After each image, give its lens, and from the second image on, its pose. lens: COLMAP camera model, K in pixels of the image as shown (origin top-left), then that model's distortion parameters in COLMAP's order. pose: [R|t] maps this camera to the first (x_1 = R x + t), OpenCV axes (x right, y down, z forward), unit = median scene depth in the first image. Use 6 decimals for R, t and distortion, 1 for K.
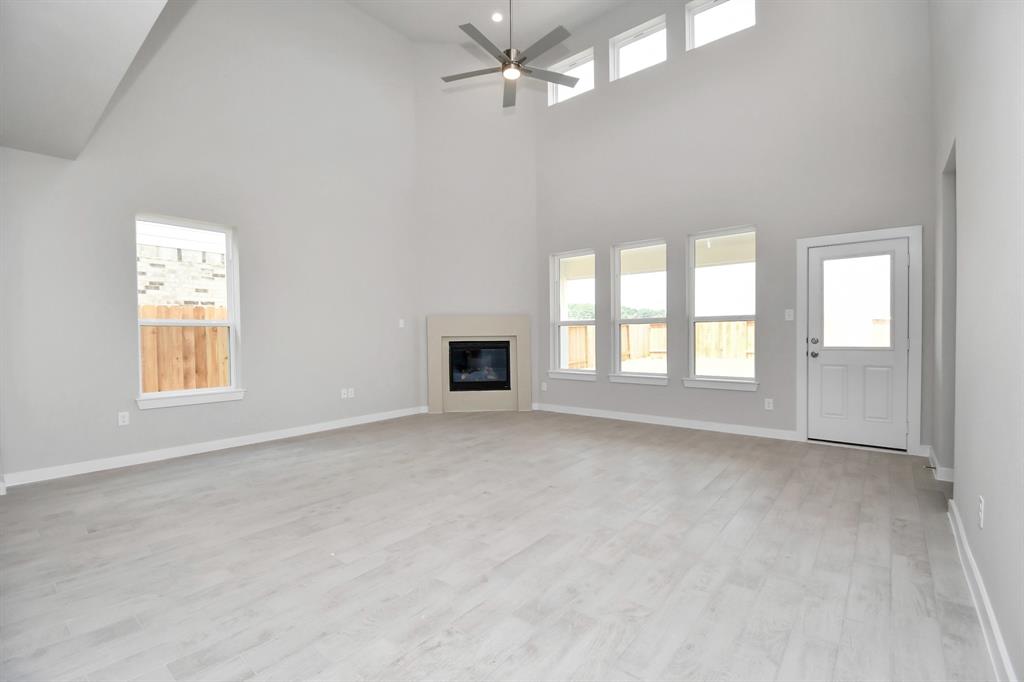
lens RADIAL K [[464.1, 0, 484.5], [0, 464.1, 344.6], [0, 0, 1]] dist [0.000182, -0.000316]
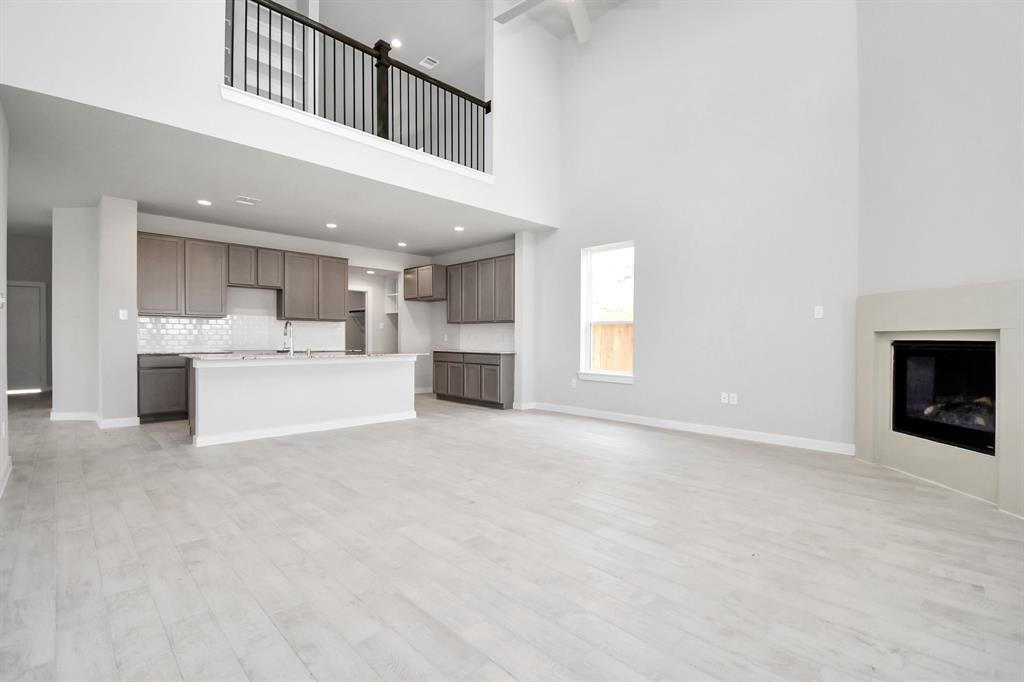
lens RADIAL K [[450.7, 0, 513.7], [0, 450.7, 338.7], [0, 0, 1]] dist [0.031453, -0.022298]
pose [[-0.076726, 0.010289, -0.996999, 0.776499], [-0.020757, 0.999714, 0.011915, -0.009938], [0.996836, 0.021609, -0.076491, 0.898719]]
